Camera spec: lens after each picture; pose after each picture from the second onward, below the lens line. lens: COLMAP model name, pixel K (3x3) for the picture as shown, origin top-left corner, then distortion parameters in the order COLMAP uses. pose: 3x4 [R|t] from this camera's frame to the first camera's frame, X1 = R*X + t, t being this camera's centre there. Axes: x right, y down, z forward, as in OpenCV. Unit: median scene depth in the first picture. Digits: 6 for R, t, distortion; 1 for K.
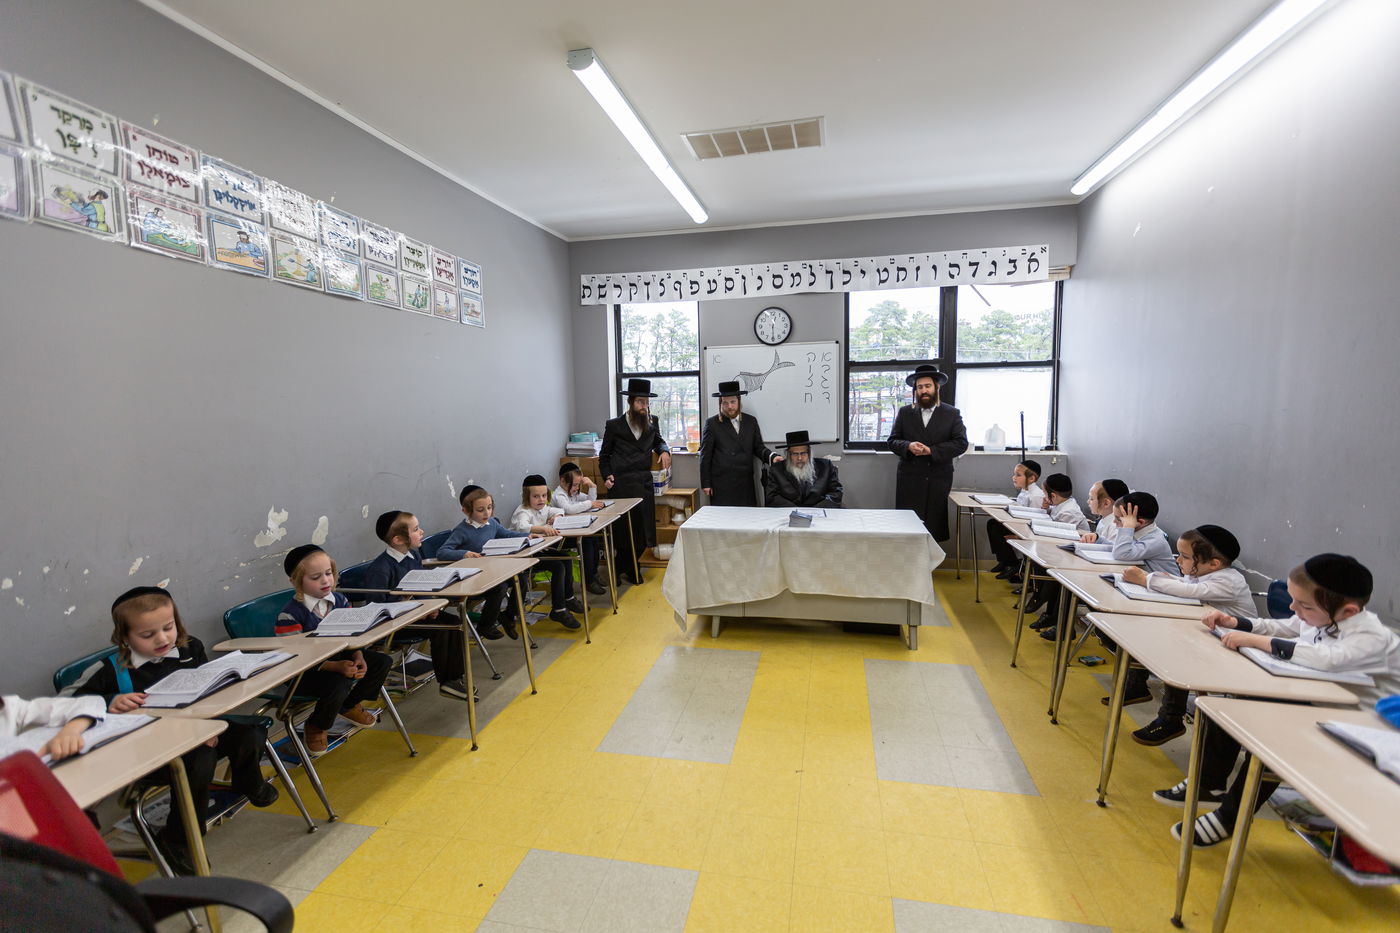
lens RADIAL K [[627.8, 0, 700.0], [0, 627.8, 466.5], [0, 0, 1]] dist [0.003827, 0.000046]
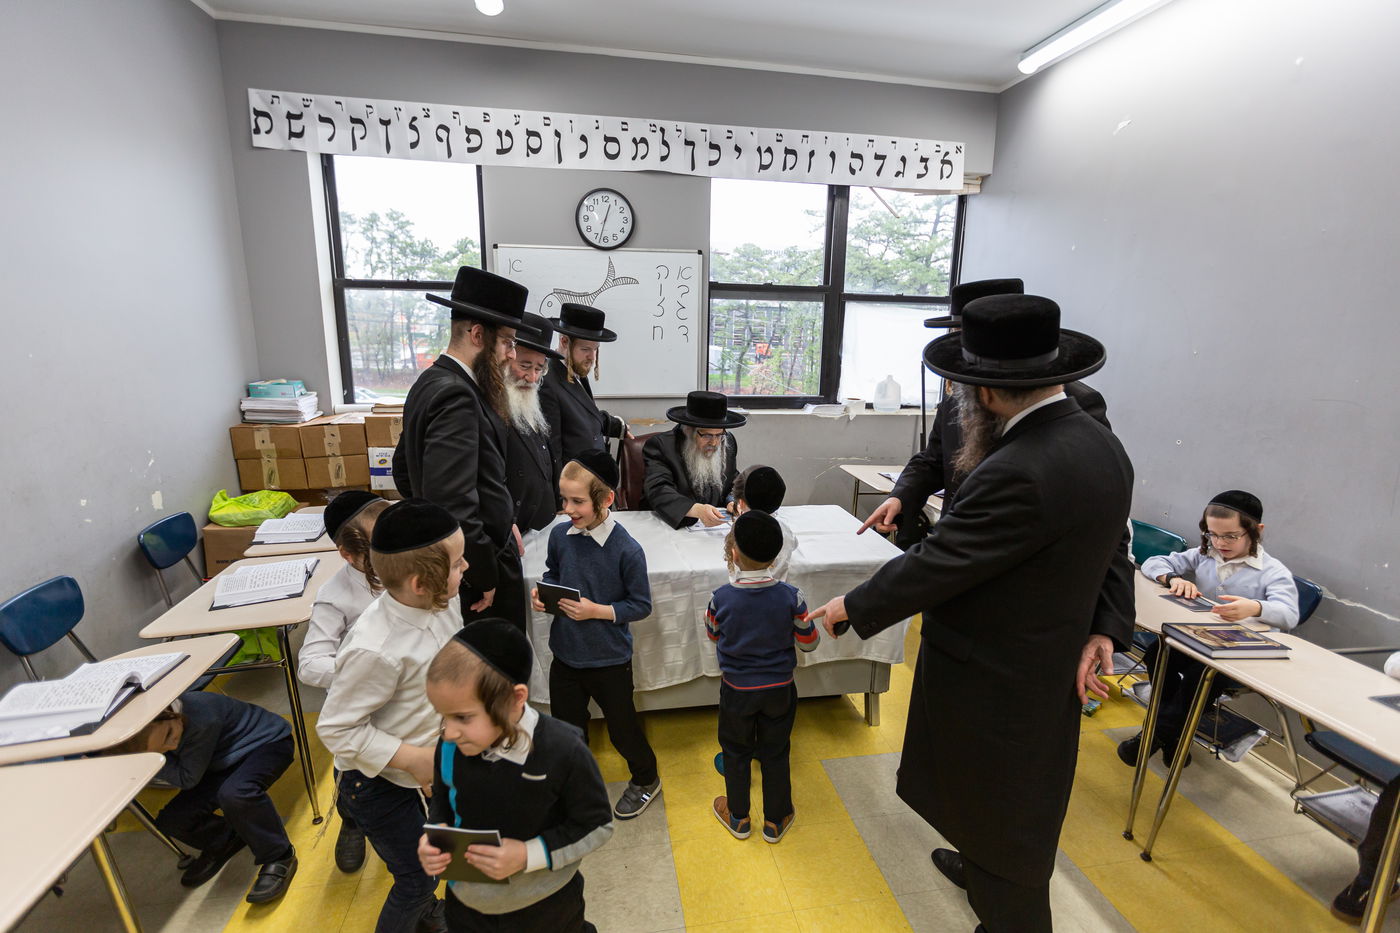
lens RADIAL K [[645.0, 0, 700.0], [0, 645.0, 466.5], [0, 0, 1]] dist [-0.001799, -0.001142]
pose [[0.923166, -0.045922, 0.381648, -0.059802], [0.004444, 0.994047, 0.108860, -0.041777], [-0.384375, -0.098800, 0.917875, 0.326923]]
